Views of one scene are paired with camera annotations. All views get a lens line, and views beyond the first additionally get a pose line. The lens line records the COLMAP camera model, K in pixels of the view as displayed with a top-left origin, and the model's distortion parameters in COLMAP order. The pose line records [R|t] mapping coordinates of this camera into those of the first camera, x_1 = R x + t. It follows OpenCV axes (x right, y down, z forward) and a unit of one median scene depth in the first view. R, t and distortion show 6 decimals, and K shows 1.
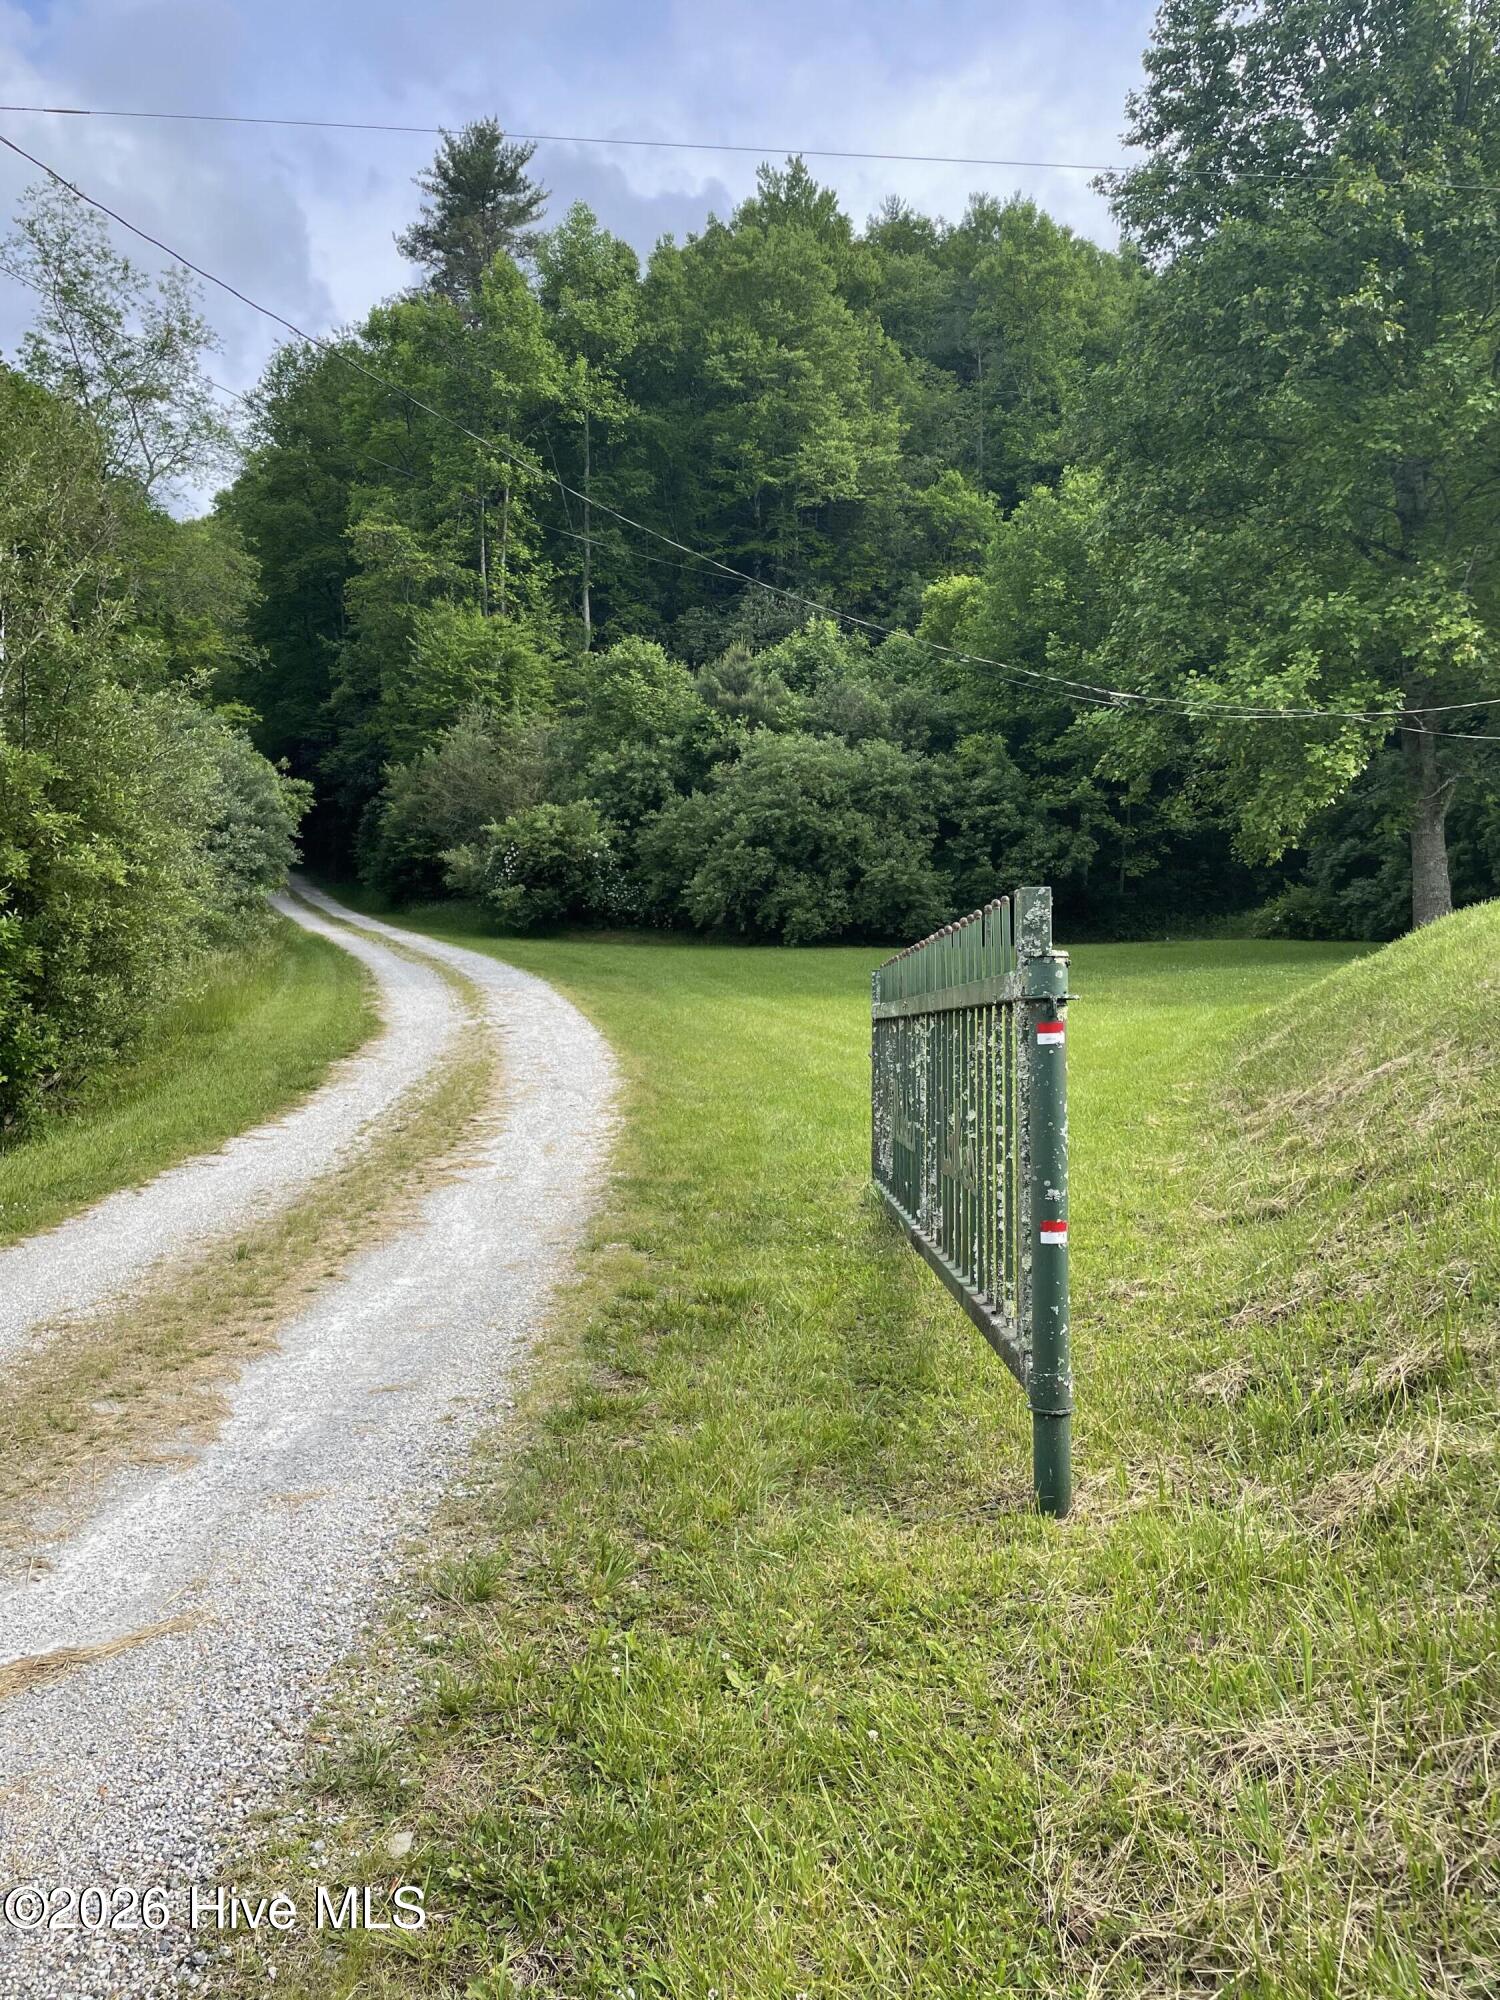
lens RADIAL K [[1559.9, 0, 741.0], [0, 1559.9, 1005.1], [0, 0, 1]] dist [0.116005, -0.157878]
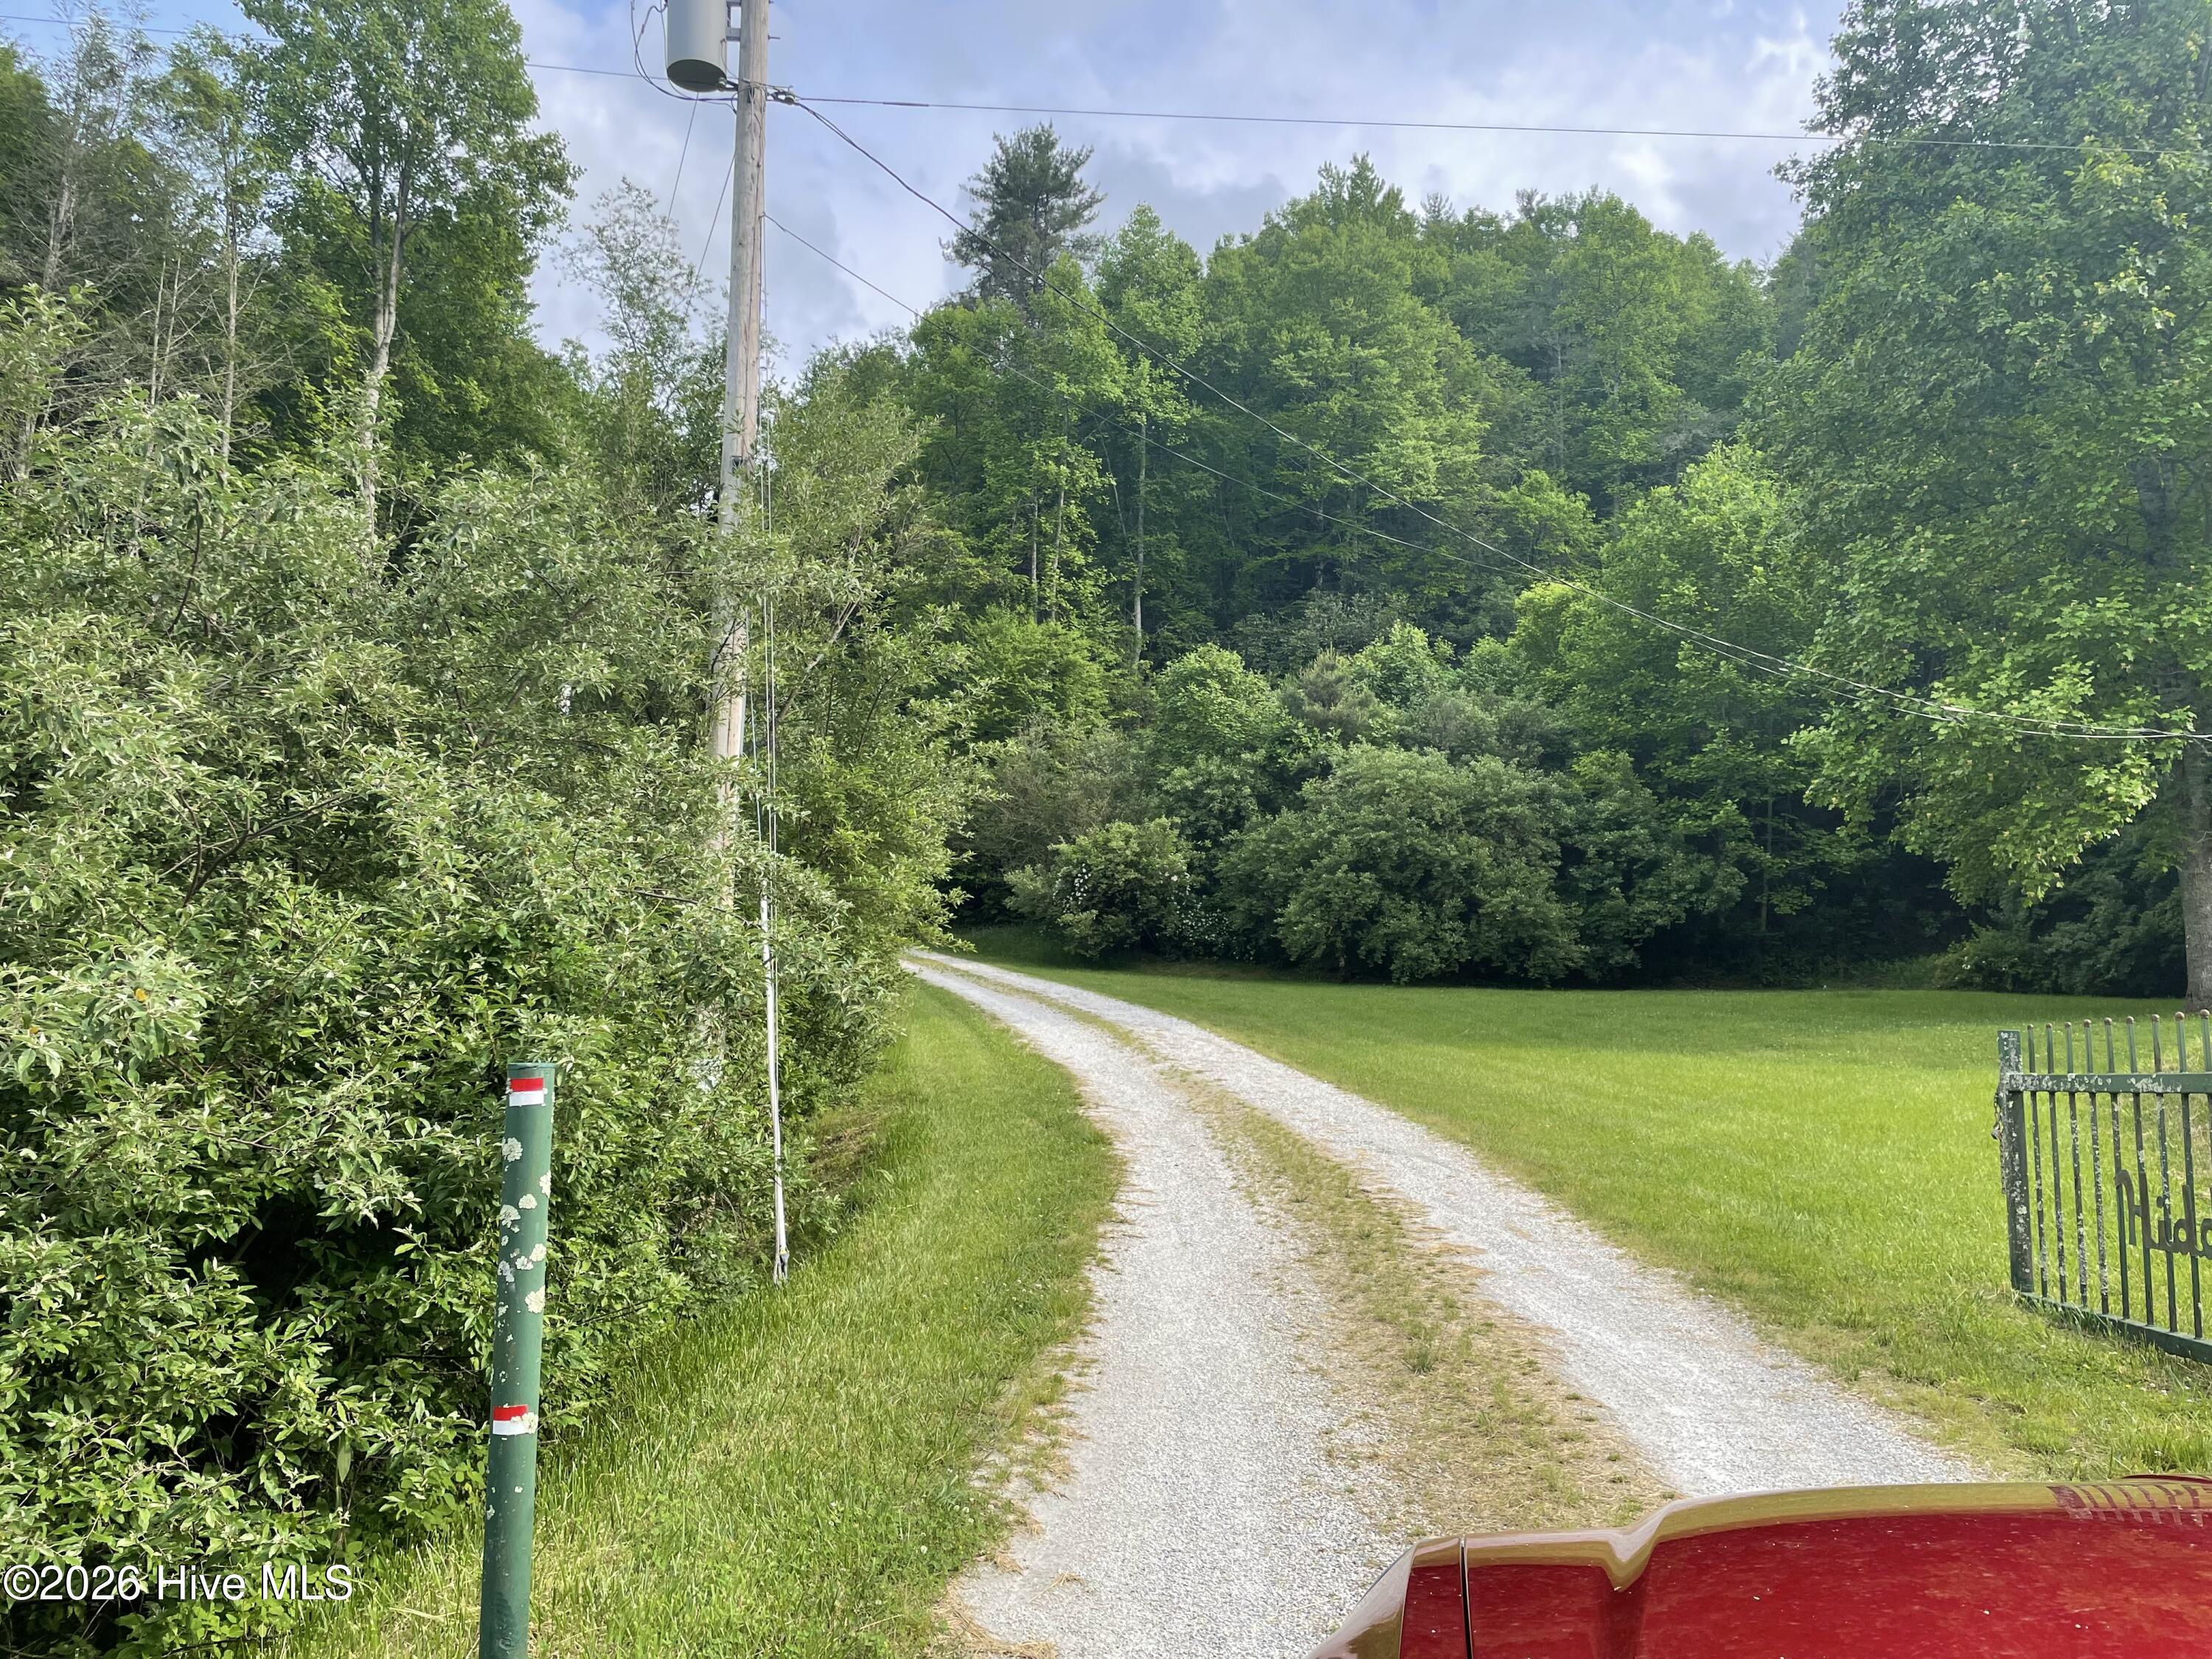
lens RADIAL K [[1725.2, 0, 1075.5], [0, 1725.2, 819.9], [0, 0, 1]] dist [0.116005, -0.157878]
pose [[0.997360, 0.012232, -0.071572, -0.070903], [-0.021448, 0.991354, -0.129446, 0.000684], [0.069370, 0.130640, 0.989000, 0.004221]]
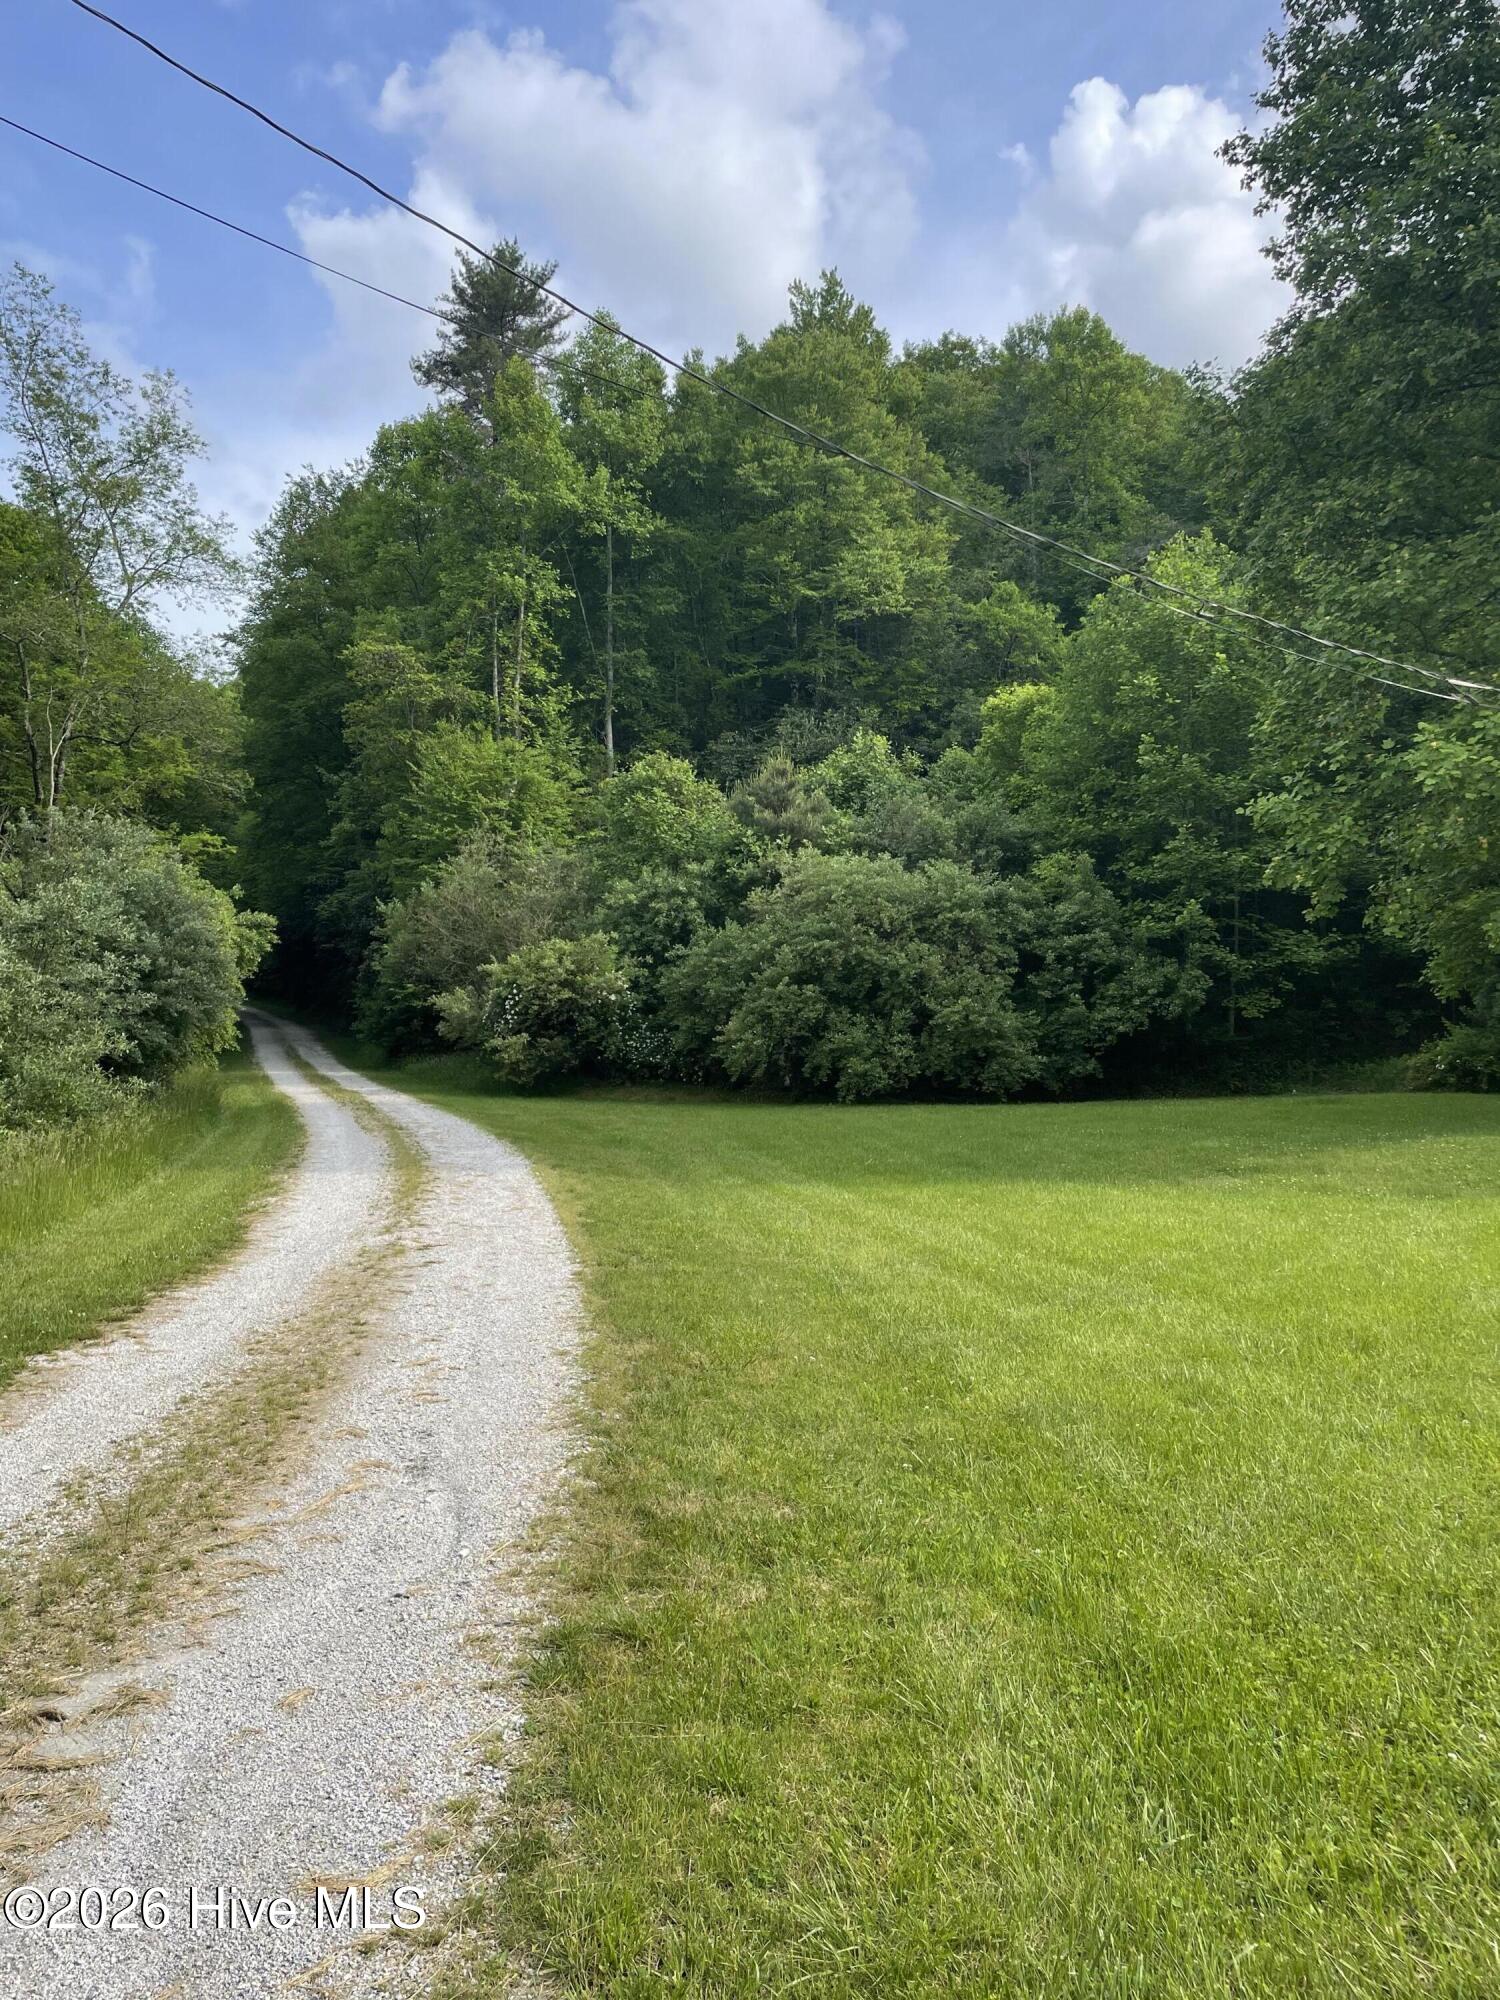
lens RADIAL K [[1481.1, 0, 710.9], [0, 1481.1, 1007.0], [0, 0, 1]] dist [0.106605, -0.125817]
pose [[0.999076, -0.011651, -0.041370, -0.005753], [0.007547, 0.995158, -0.098003, -0.010492], [0.042311, 0.097600, 0.994326, 0.182442]]
